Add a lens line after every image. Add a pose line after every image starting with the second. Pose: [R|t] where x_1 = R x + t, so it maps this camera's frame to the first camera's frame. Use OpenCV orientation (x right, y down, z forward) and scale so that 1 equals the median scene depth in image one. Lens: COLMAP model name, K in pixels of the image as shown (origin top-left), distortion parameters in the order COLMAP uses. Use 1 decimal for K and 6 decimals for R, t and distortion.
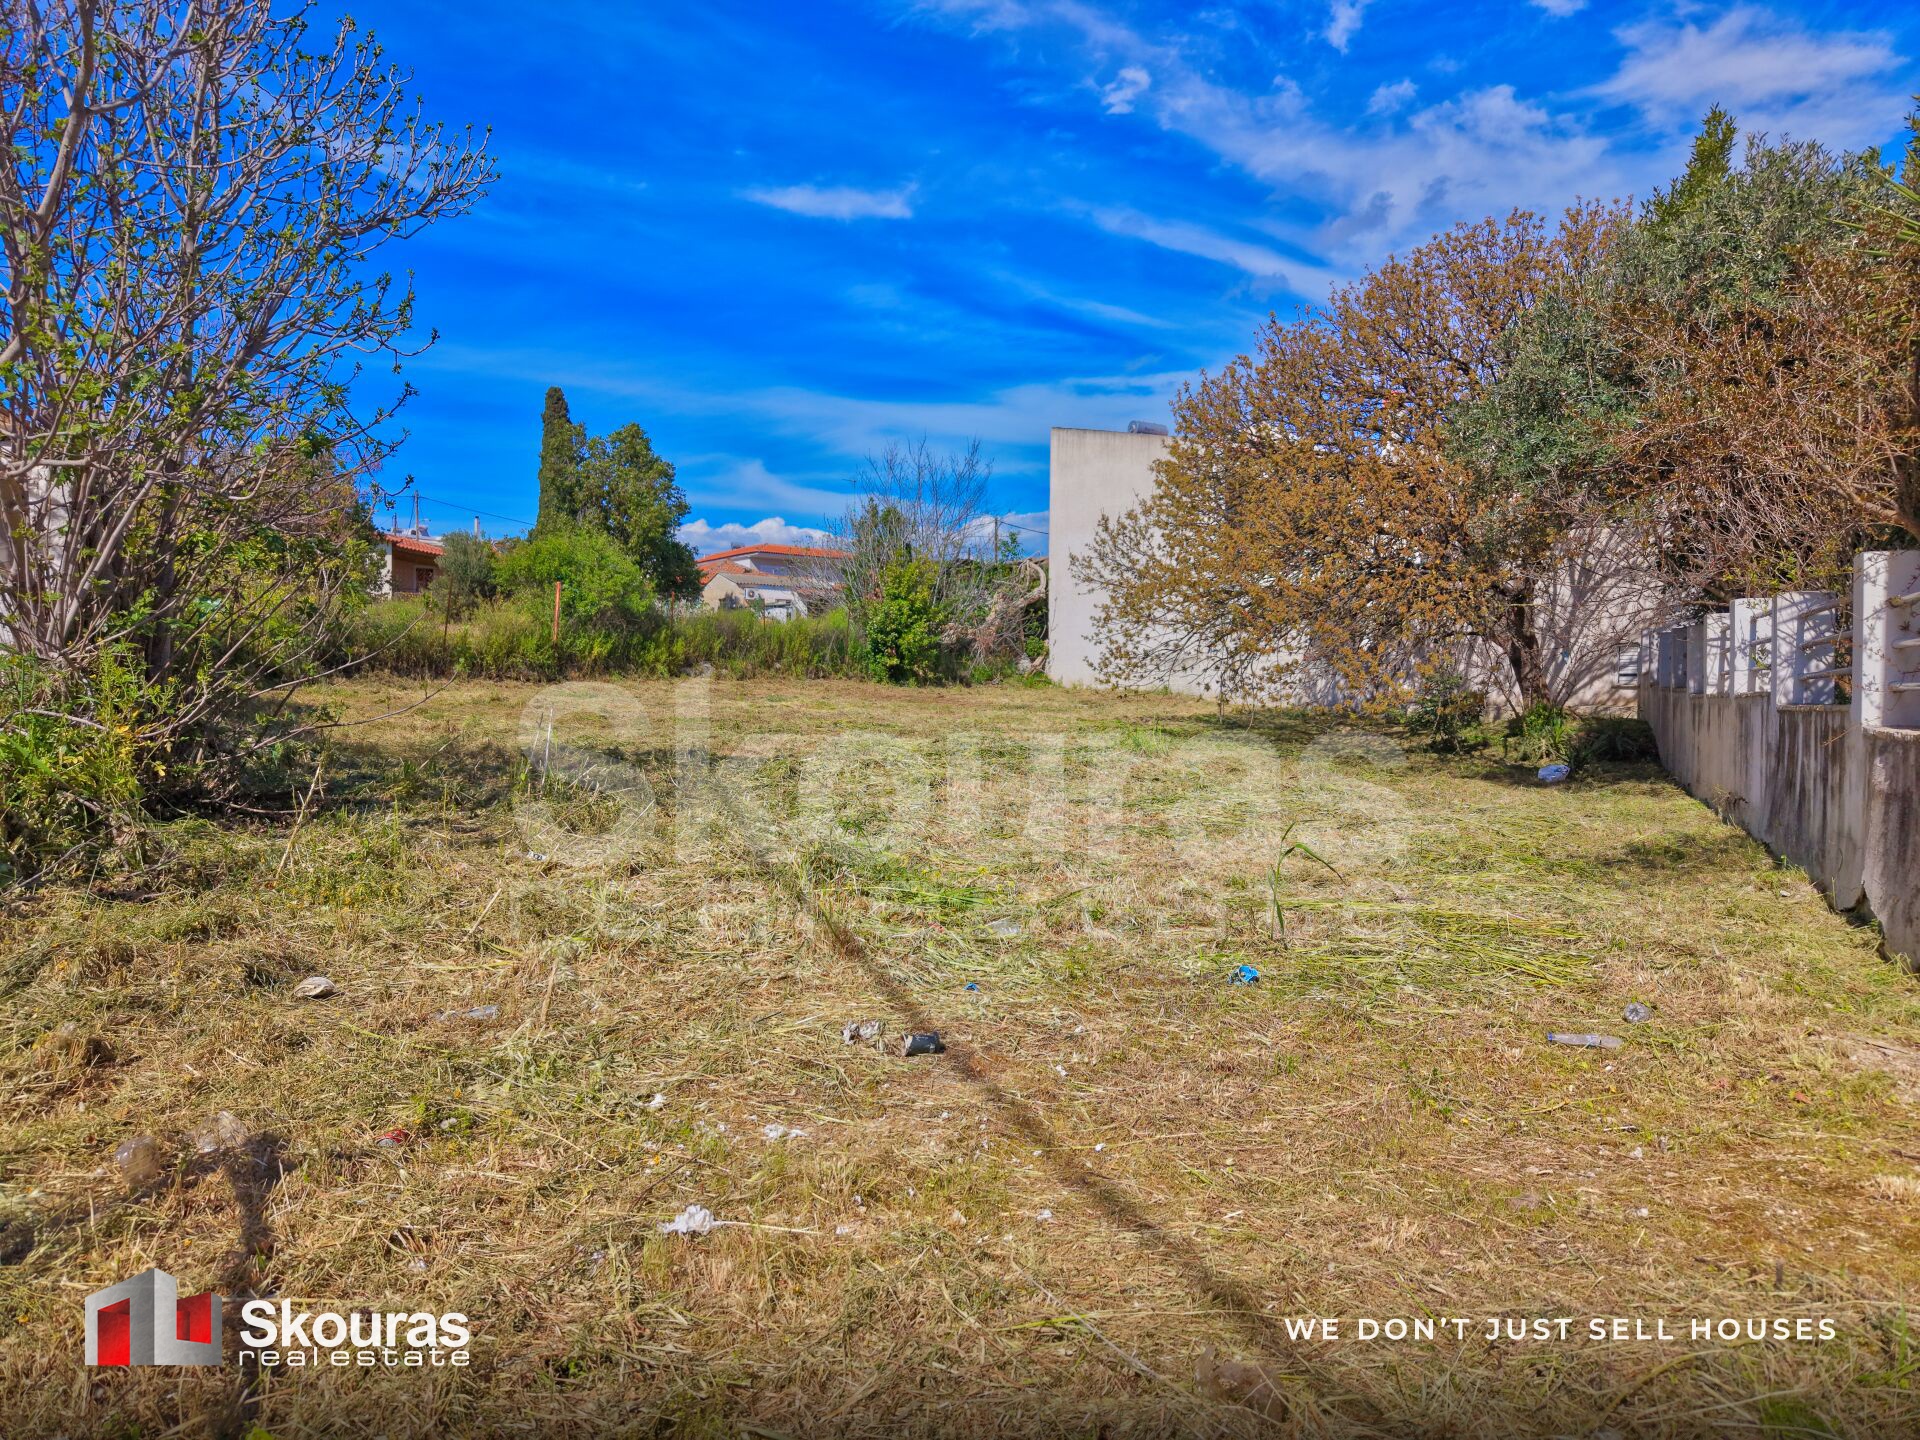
lens RADIAL K [[1265.1, 0, 950.0], [0, 1265.1, 719.9], [0, 0, 1]] dist [0.023637, -0.026565]
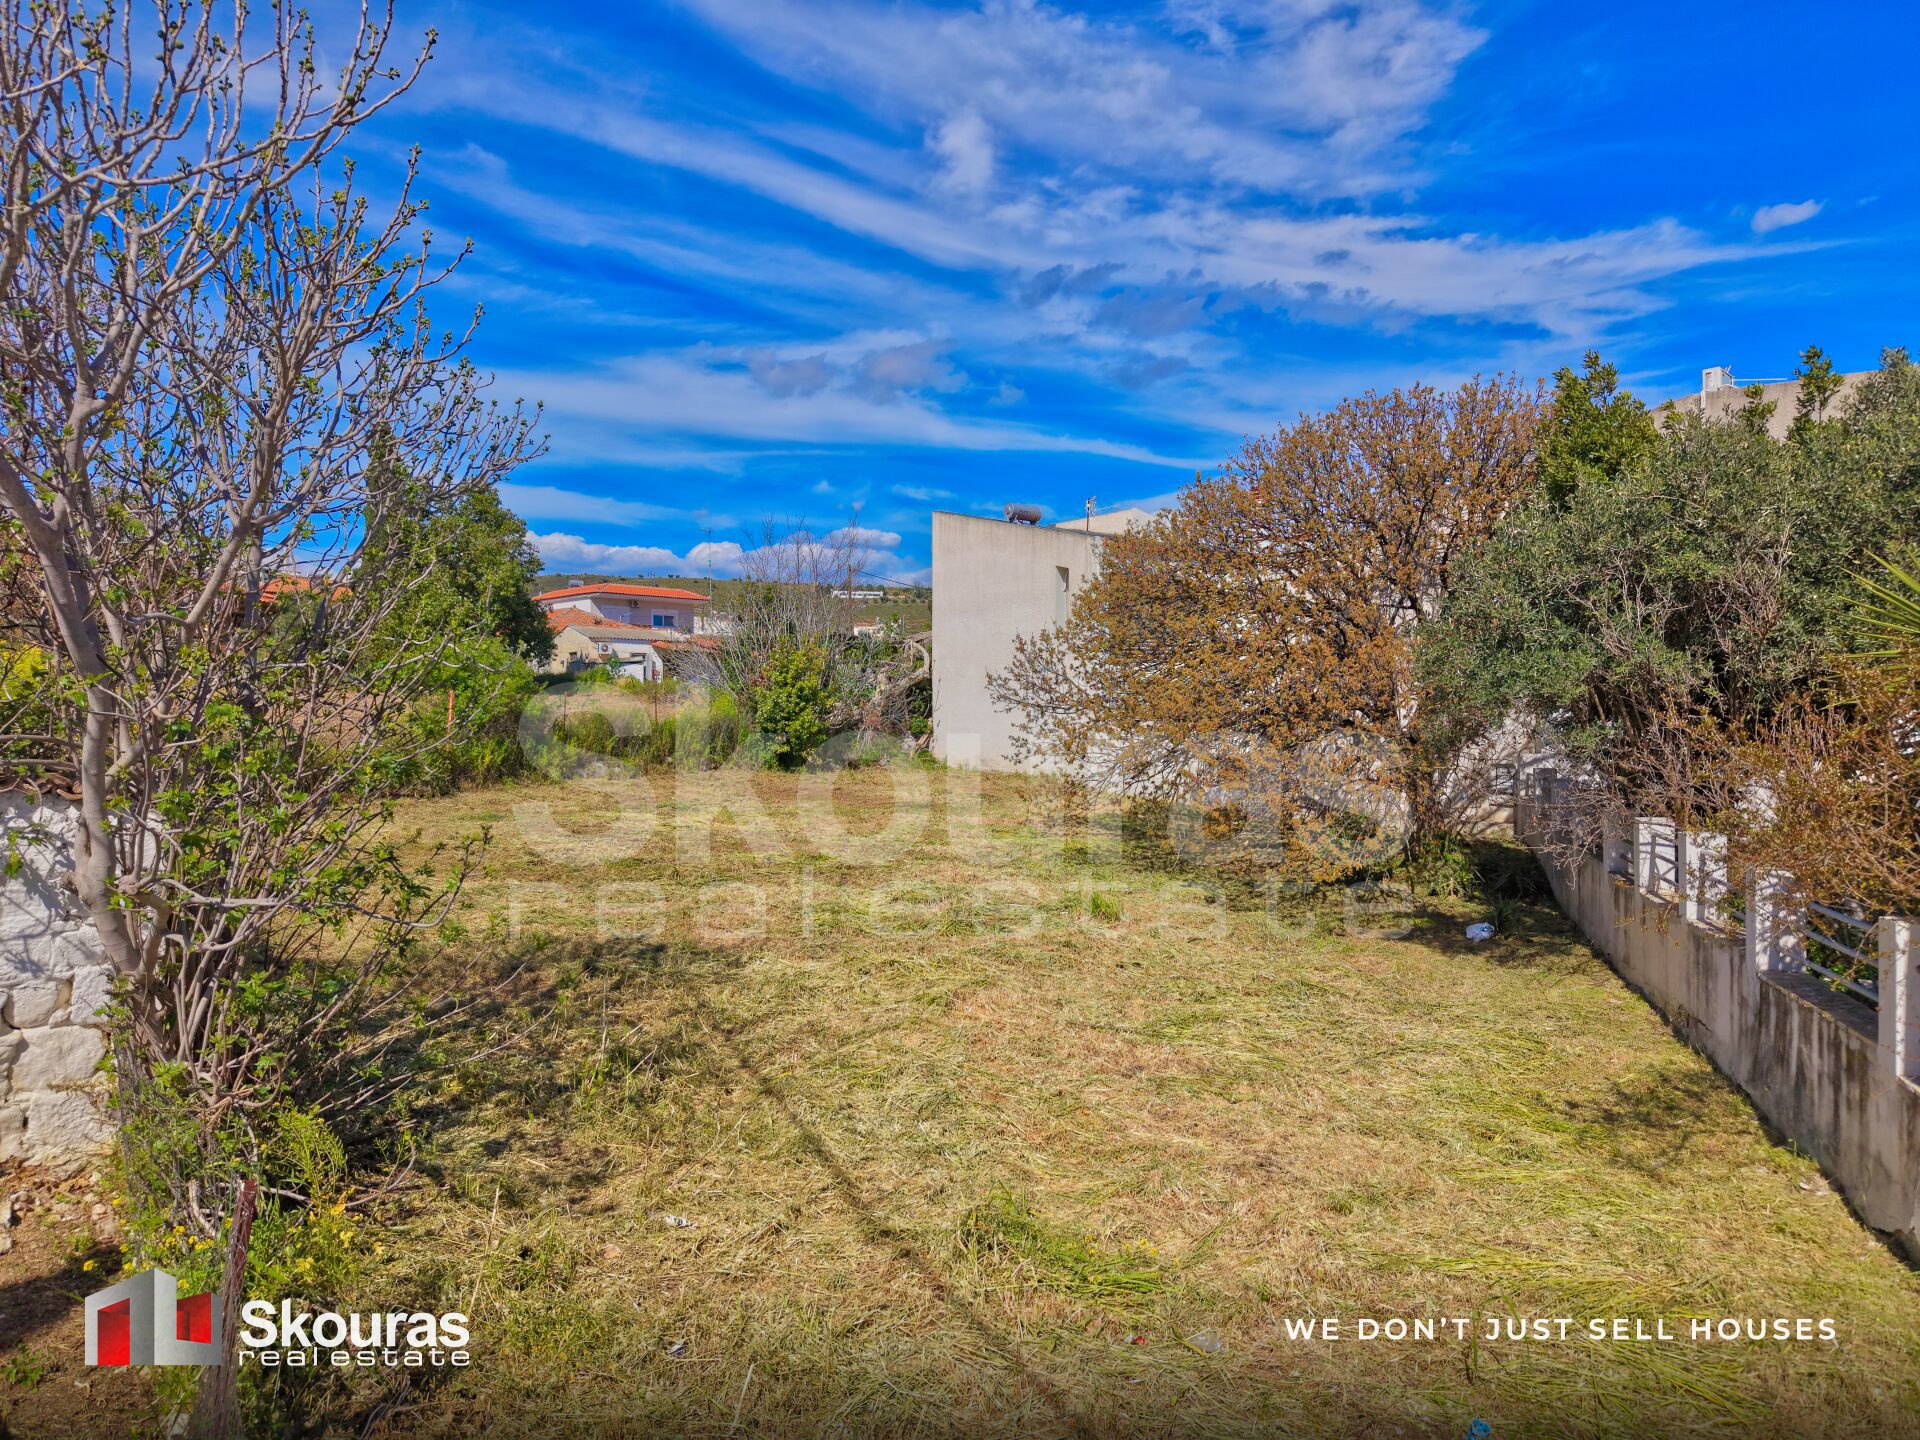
lens RADIAL K [[1265.1, 0, 955.2], [0, 1265.1, 724.4], [0, 0, 1]] dist [0.023637, -0.026565]
pose [[0.990368, -0.005387, 0.138358, -0.087961], [0.007030, 0.999910, -0.011390, -0.096493], [-0.138284, 0.012253, 0.990317, -0.006216]]
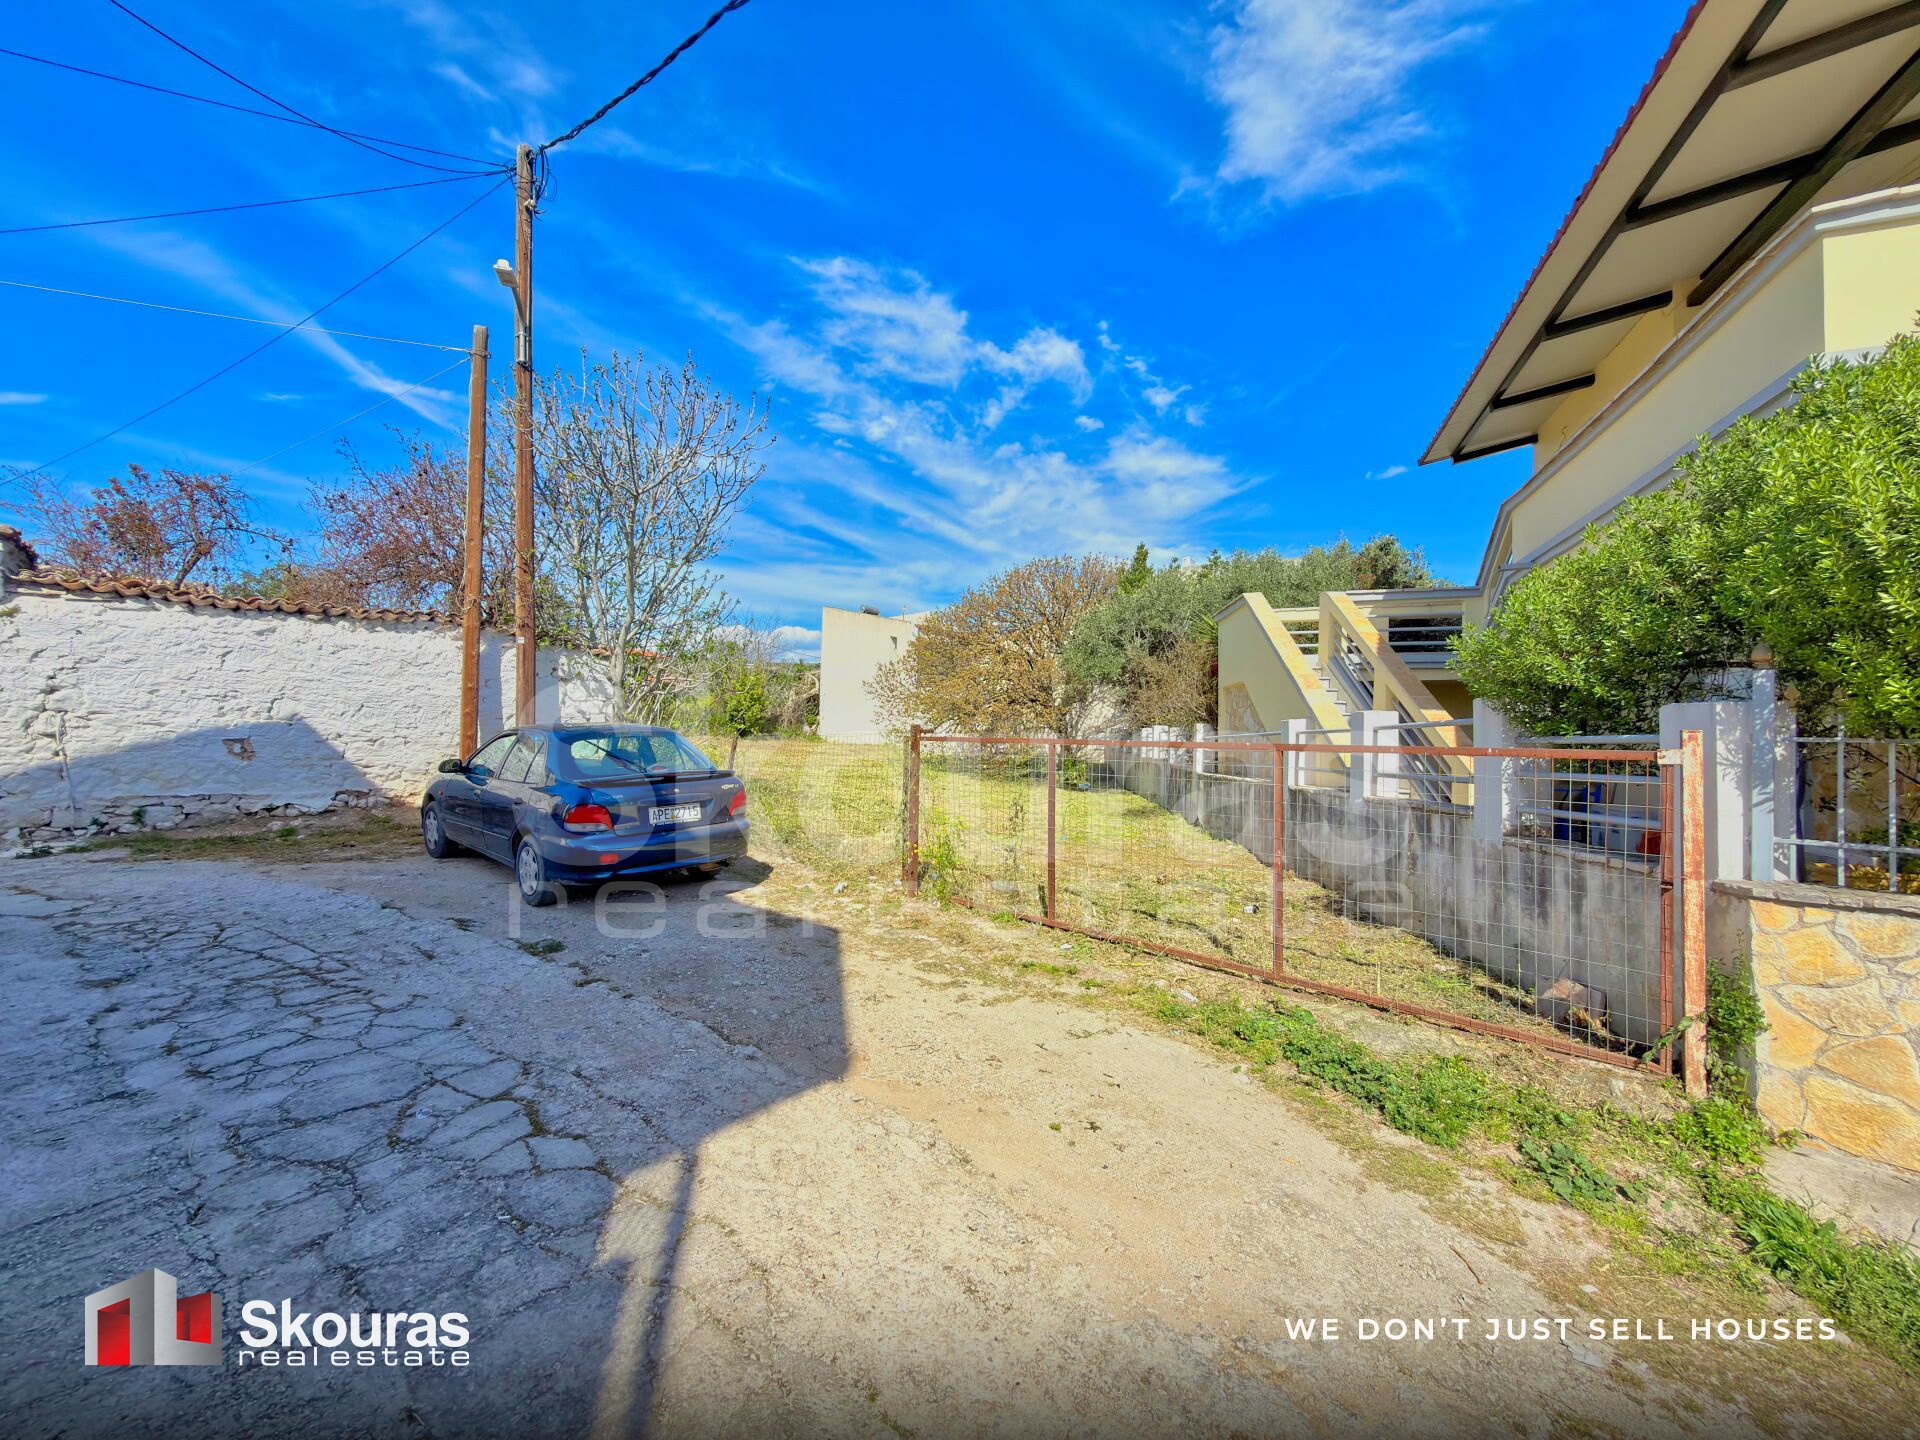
lens RADIAL K [[751.0, 0, 950.5], [0, 751.0, 713.8], [0, 0, 1]] dist [0.000168, 0.000454]
pose [[0.945589, 0.031365, 0.323848, -0.203214], [-0.013166, 0.998216, -0.058233, -0.008300], [-0.325096, 0.050801, 0.944315, -0.252868]]
